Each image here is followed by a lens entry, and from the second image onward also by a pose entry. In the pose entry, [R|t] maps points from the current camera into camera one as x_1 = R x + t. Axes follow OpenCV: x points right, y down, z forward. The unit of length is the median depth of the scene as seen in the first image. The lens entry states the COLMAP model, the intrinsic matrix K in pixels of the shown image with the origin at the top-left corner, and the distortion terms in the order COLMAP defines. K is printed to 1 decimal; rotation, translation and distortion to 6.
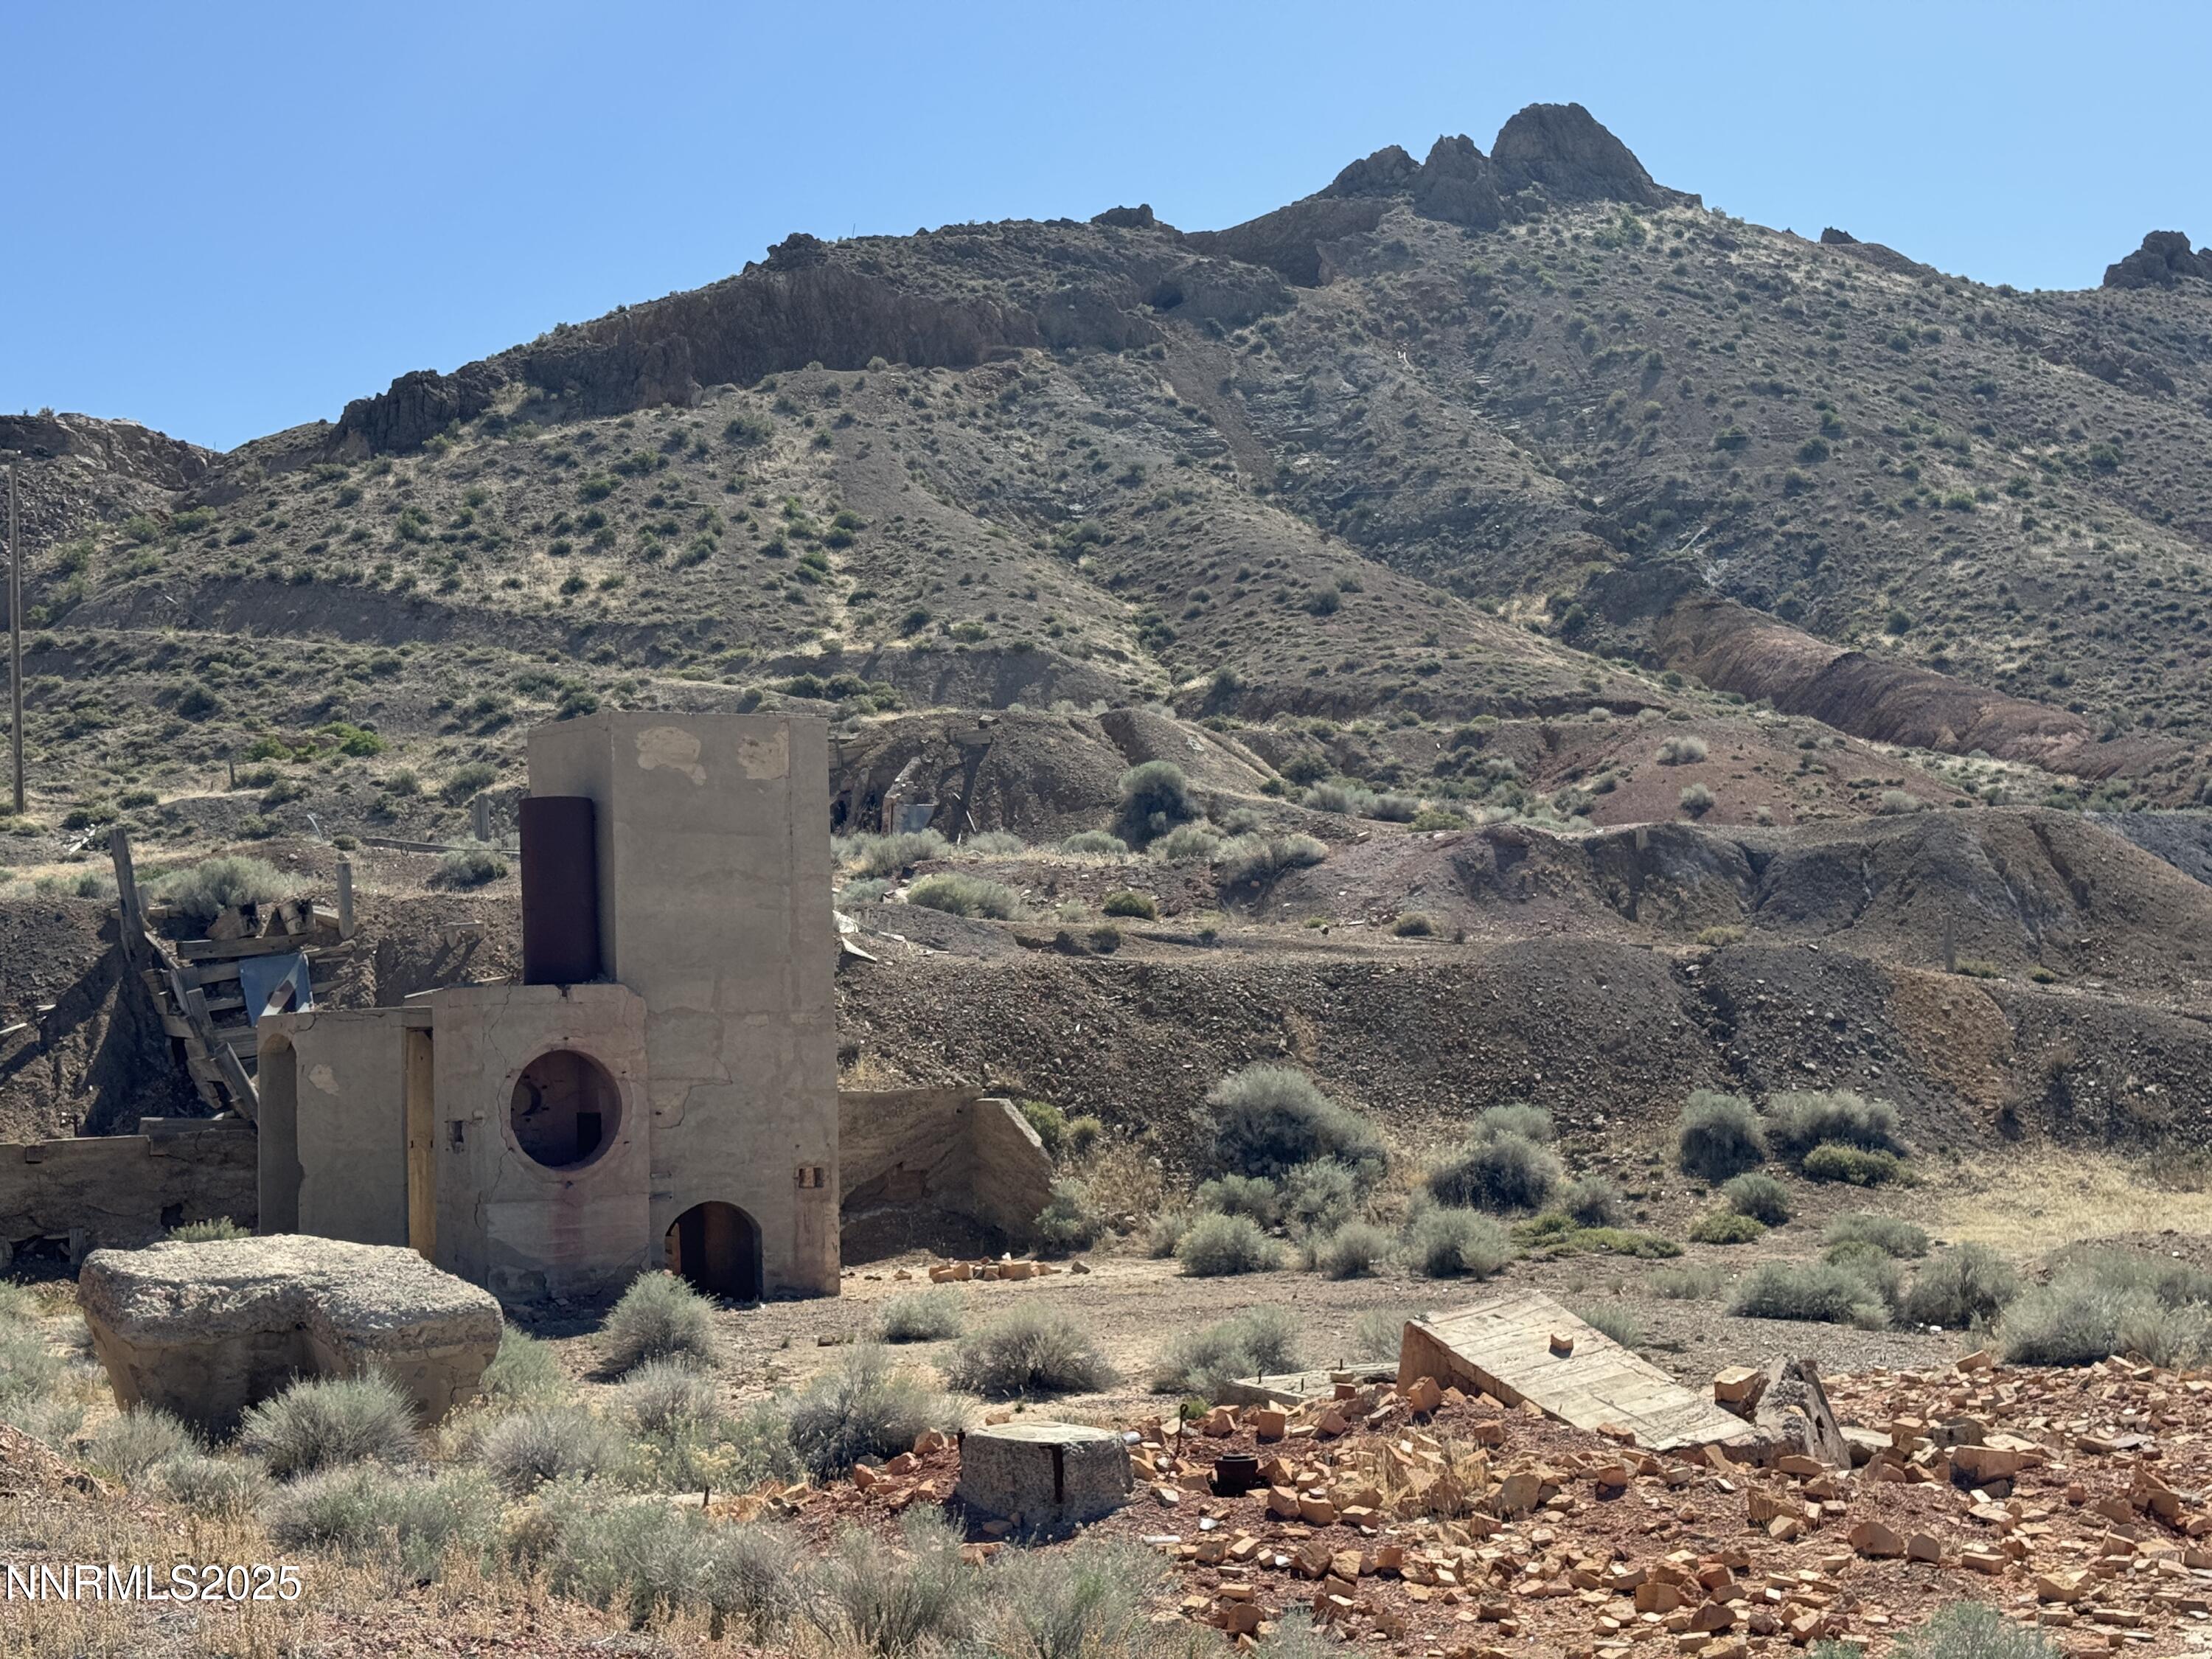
lens RADIAL K [[3075.3, 0, 1075.6], [0, 3075.3, 852.7], [0, 0, 1]] dist [0.107796, 0.000000]
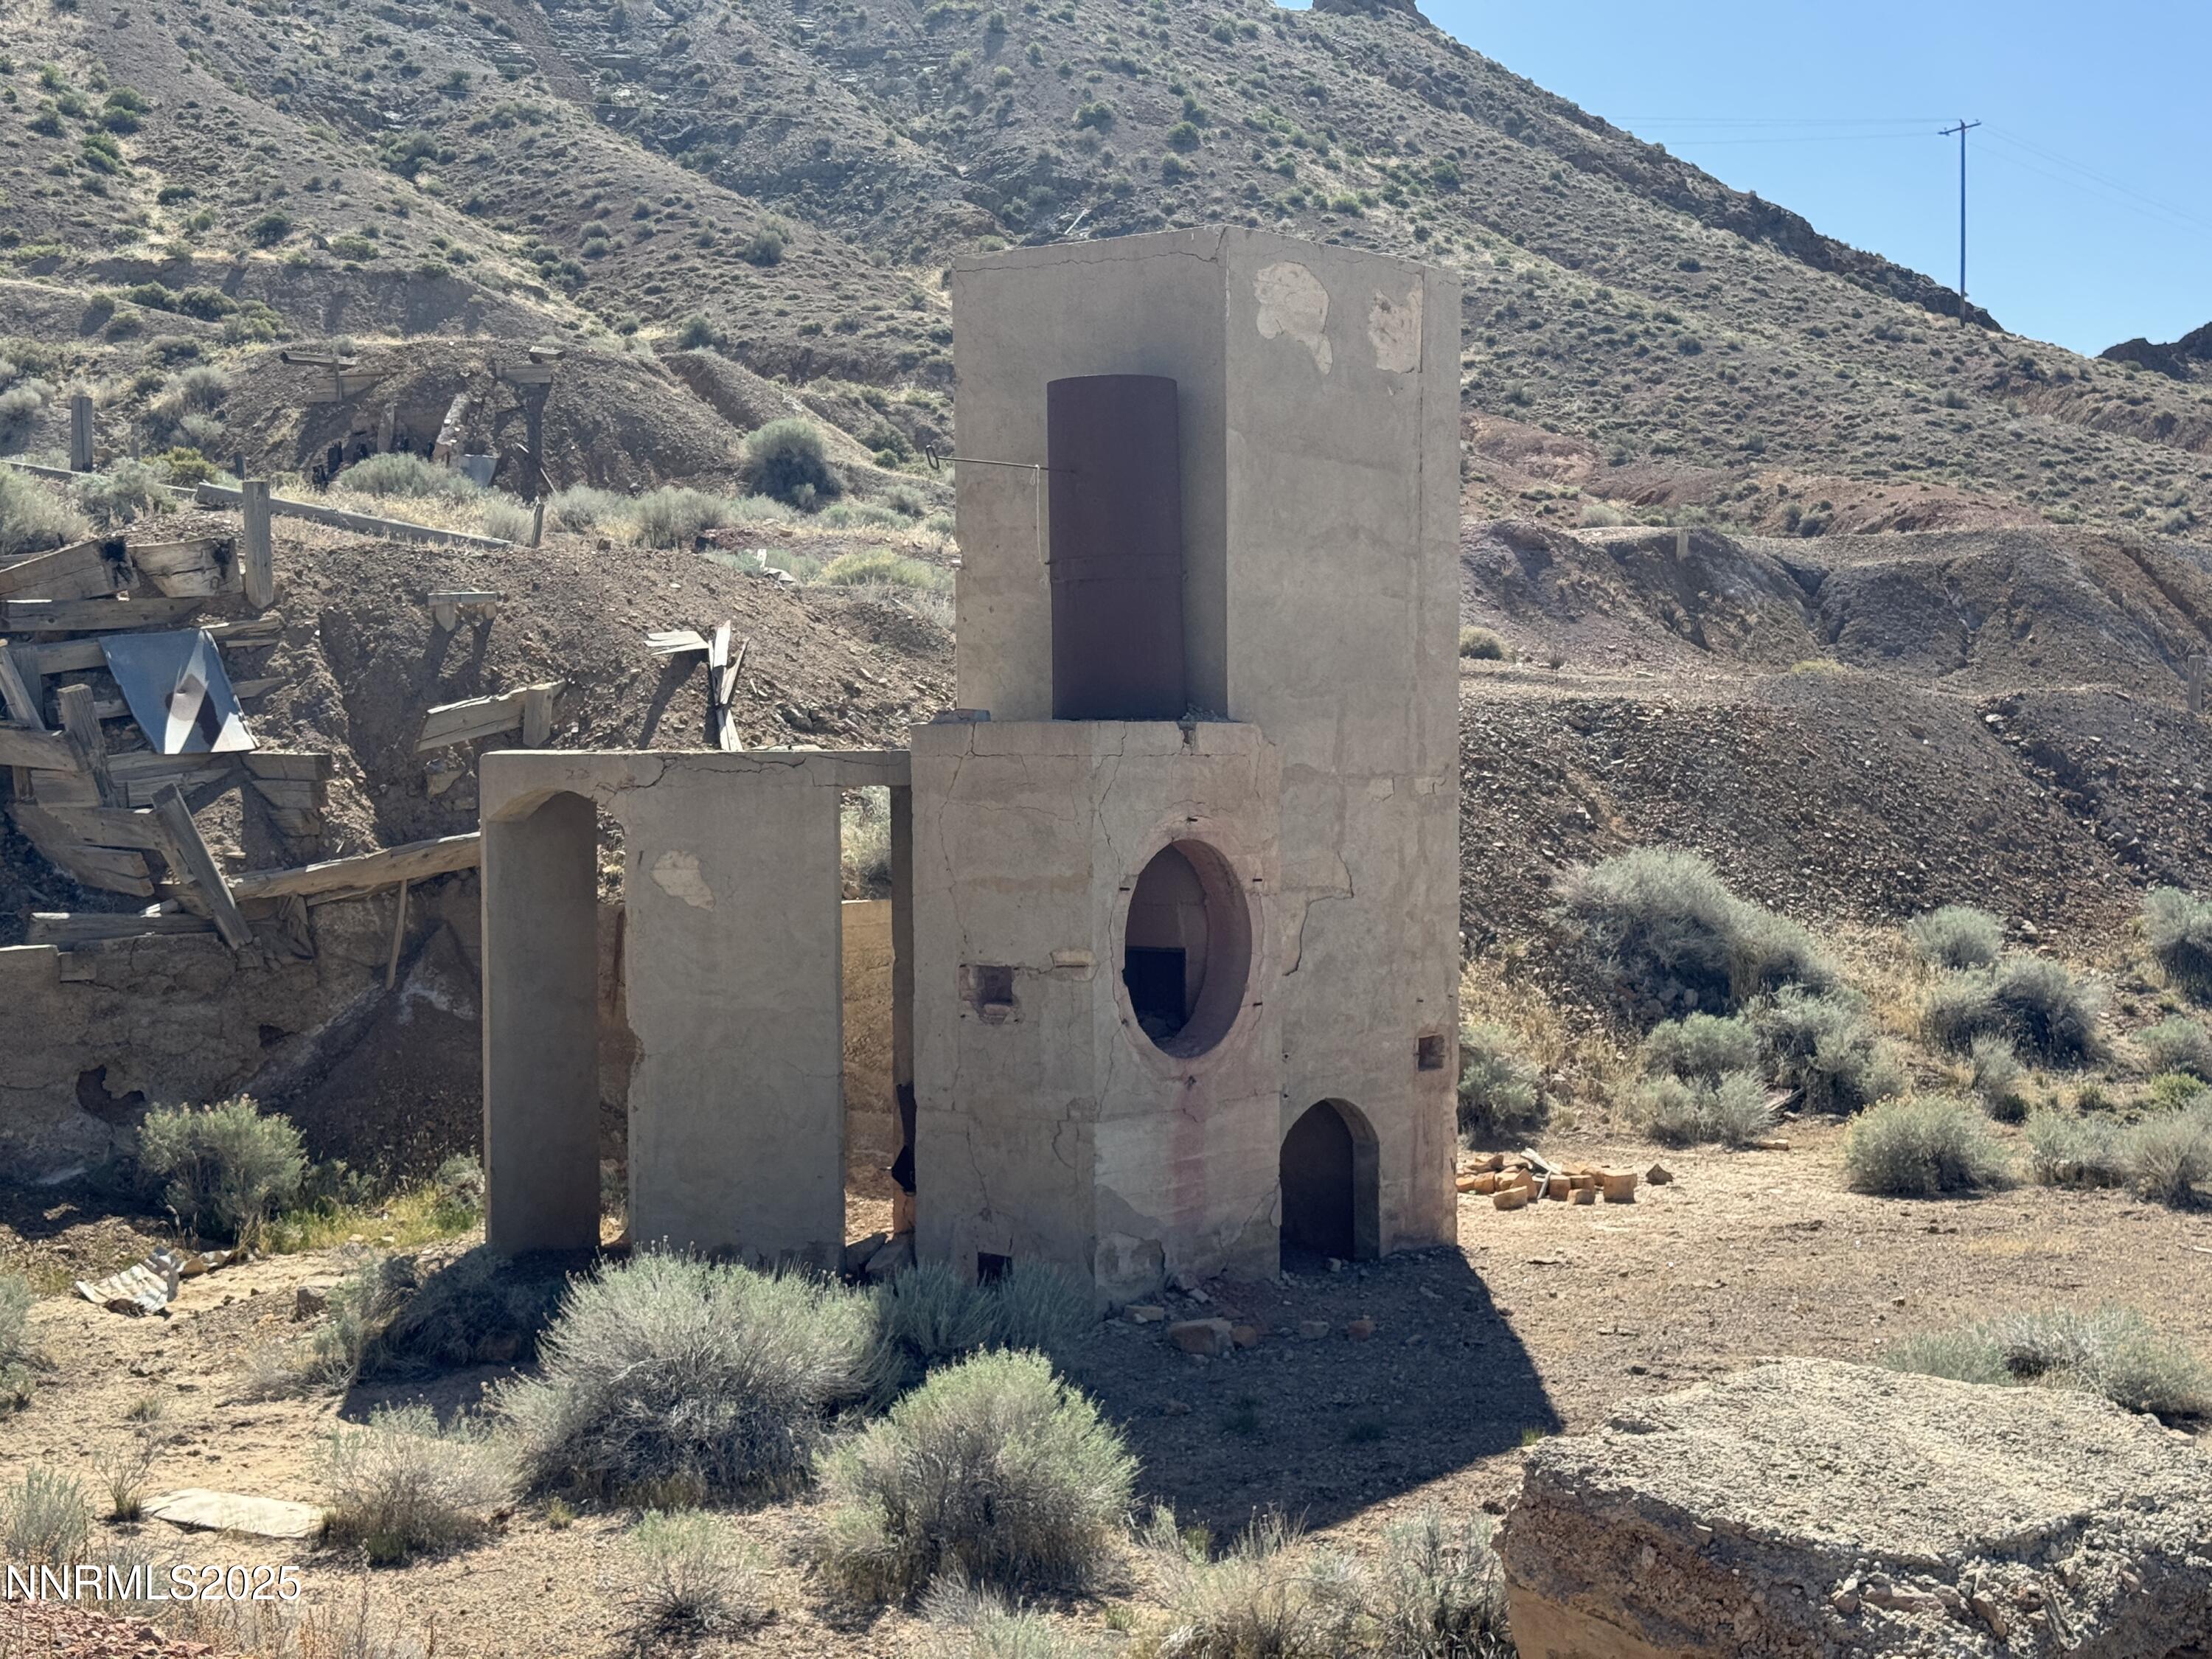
lens RADIAL K [[3075.3, 0, 1127.3], [0, 3075.3, 851.0], [0, 0, 1]] dist [0.107796, 0.000000]
pose [[0.946247, 0.016285, 0.323033, -0.141702], [-0.046933, 0.995075, 0.087315, 0.007434], [-0.320020, -0.097783, 0.942351, 0.195896]]
